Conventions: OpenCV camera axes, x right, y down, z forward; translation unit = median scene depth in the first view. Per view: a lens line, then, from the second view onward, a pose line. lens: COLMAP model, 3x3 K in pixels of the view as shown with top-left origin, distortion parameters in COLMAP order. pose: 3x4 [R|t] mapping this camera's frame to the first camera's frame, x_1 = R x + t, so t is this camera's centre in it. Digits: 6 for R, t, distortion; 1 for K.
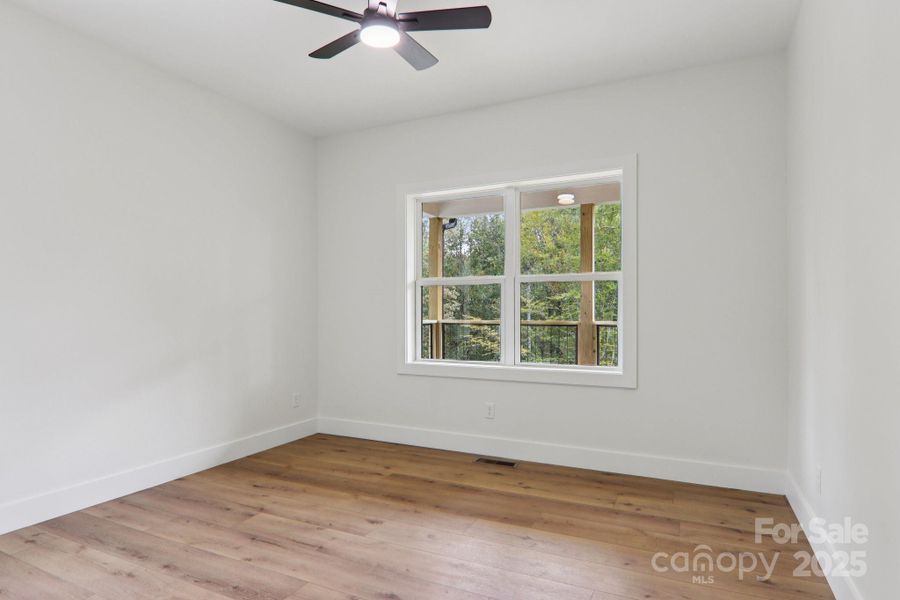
lens RADIAL K [[436.0, 0, 476.5], [0, 436.0, 287.5], [0, 0, 1]] dist [0.009322, 0.001410]
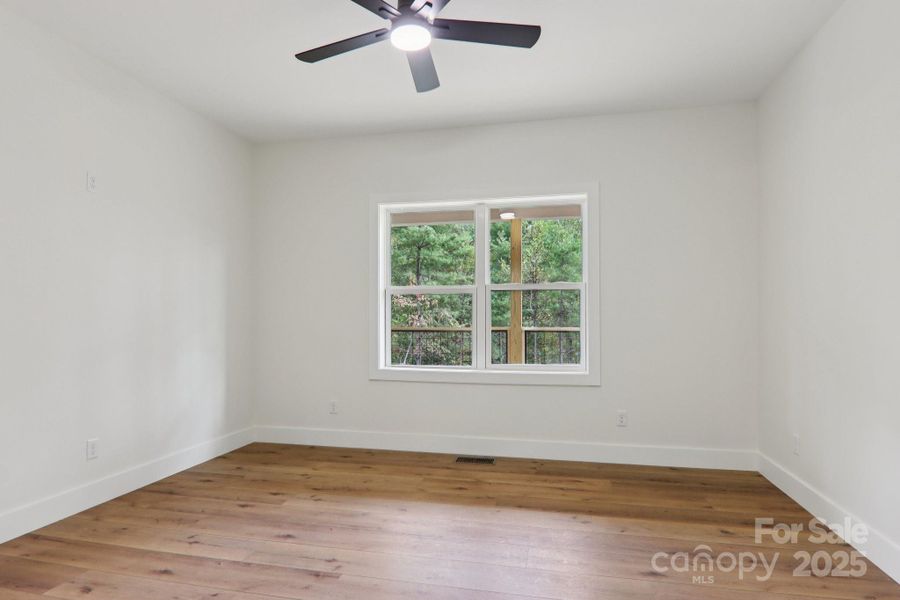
lens RADIAL K [[384.4, 0, 444.2], [0, 384.4, 298.1], [0, 0, 1]] dist [-0.000530, -0.000247]
pose [[0.976422, 0.011958, 0.215541, -0.220958], [-0.012095, 0.999927, -0.000680, 0.006262], [-0.215534, -0.001943, 0.976495, 0.095217]]
